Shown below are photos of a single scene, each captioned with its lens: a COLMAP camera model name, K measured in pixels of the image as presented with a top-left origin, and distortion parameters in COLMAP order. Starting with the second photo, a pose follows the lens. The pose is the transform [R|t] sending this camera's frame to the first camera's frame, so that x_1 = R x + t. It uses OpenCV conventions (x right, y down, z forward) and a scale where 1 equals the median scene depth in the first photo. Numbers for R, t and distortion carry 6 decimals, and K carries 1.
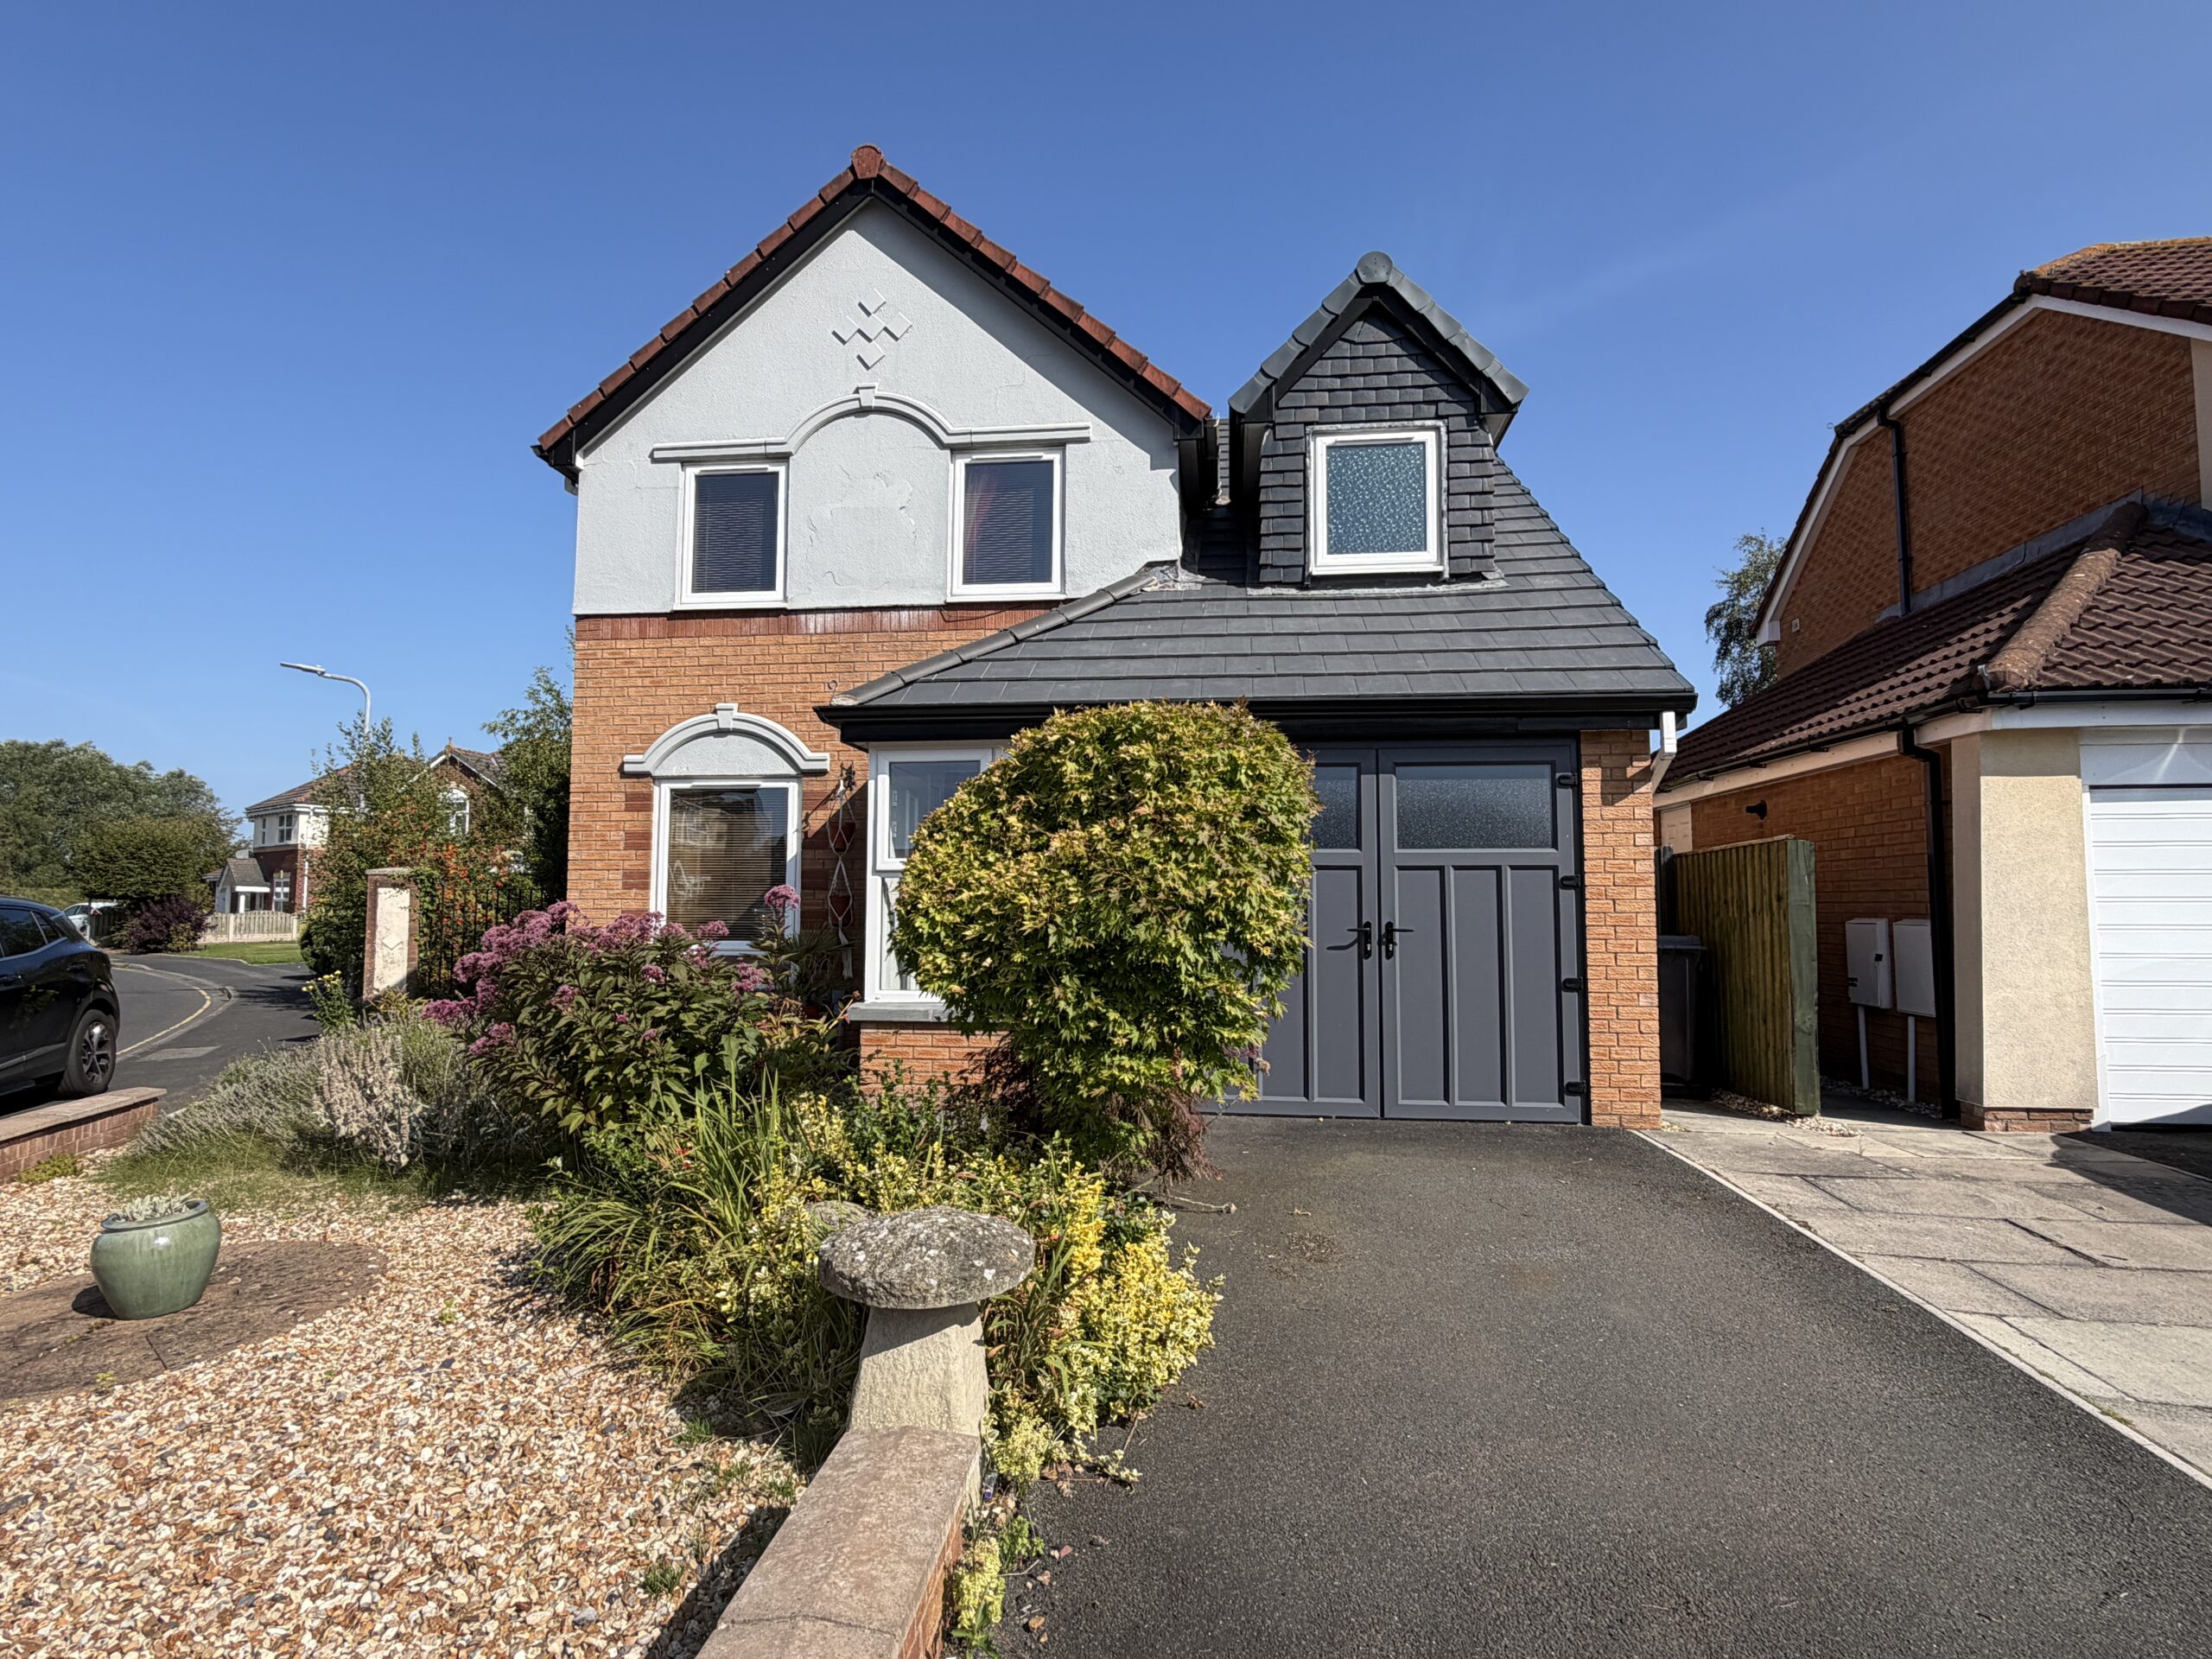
lens RADIAL K [[1155.9, 0, 1106.8], [0, 1155.9, 824.4], [0, 0, 1]] dist [-0.001389, -0.000116]
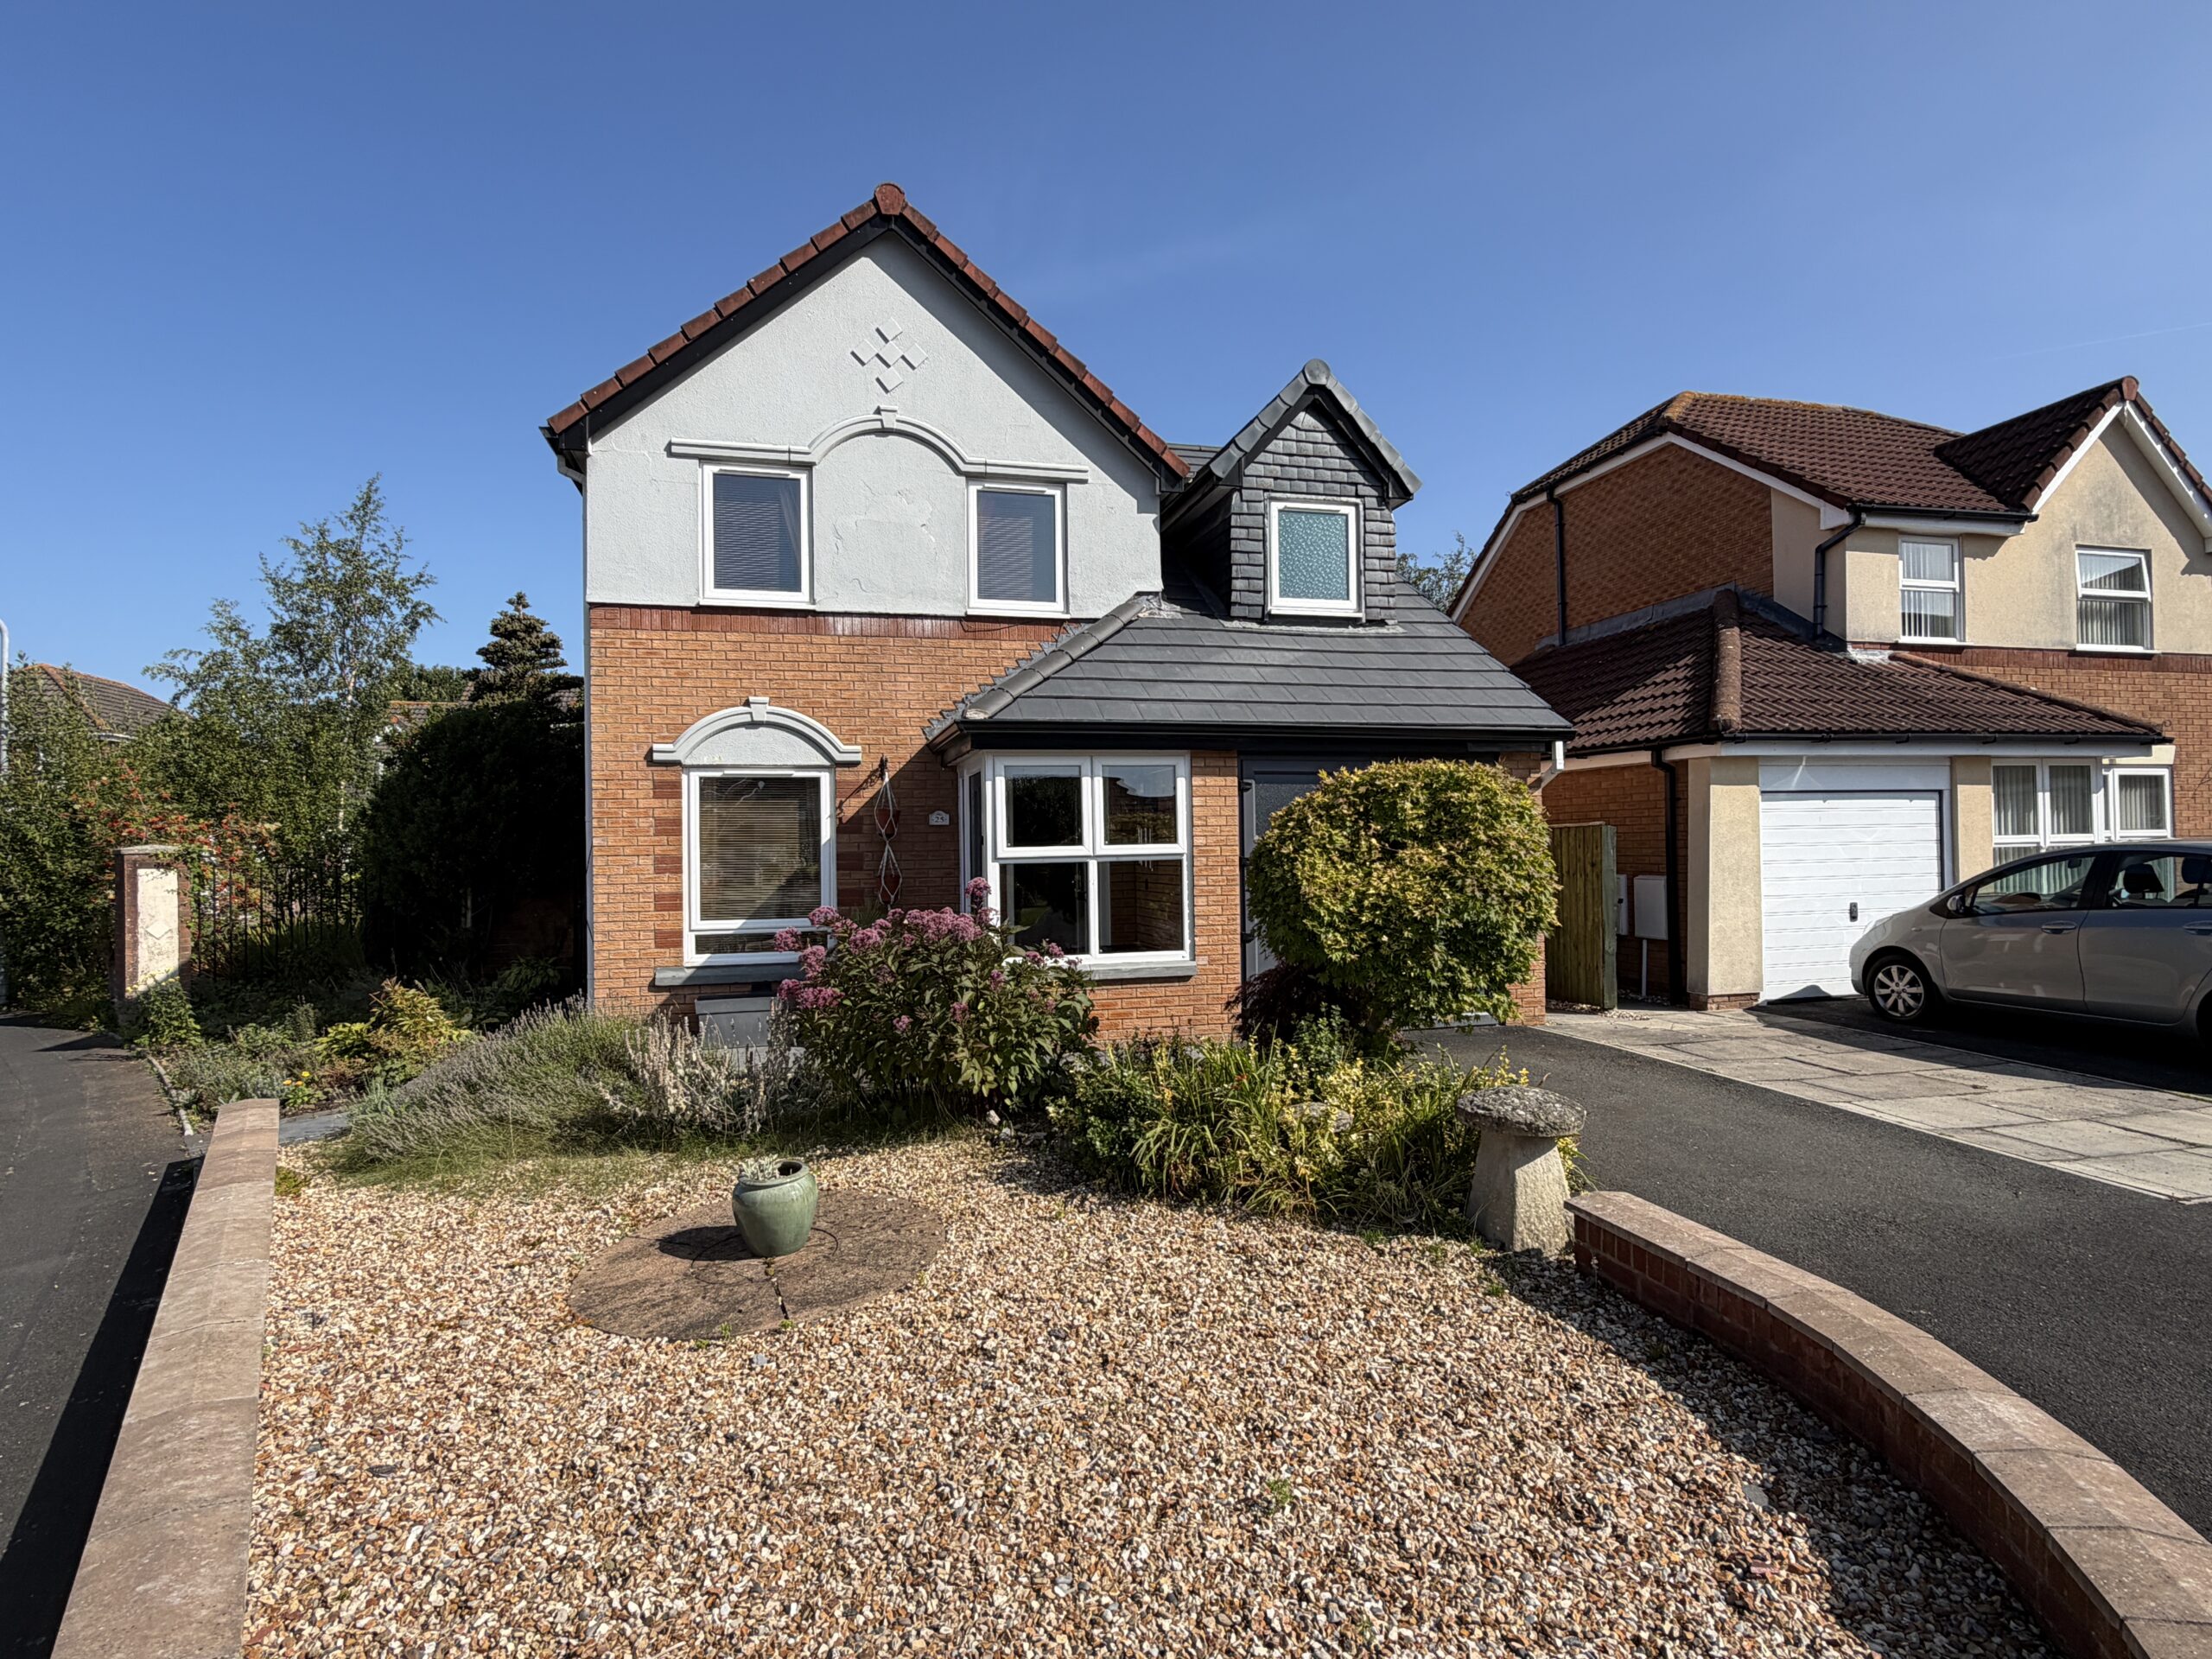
lens RADIAL K [[1155.9, 0, 1106.8], [0, 1155.9, 831.3], [0, 0, 1]] dist [-0.001389, -0.000116]
pose [[0.930005, -0.011916, 0.367355, -0.428710], [-0.008795, 0.998467, 0.054654, -0.042941], [-0.367442, -0.054060, 0.928474, -0.112908]]
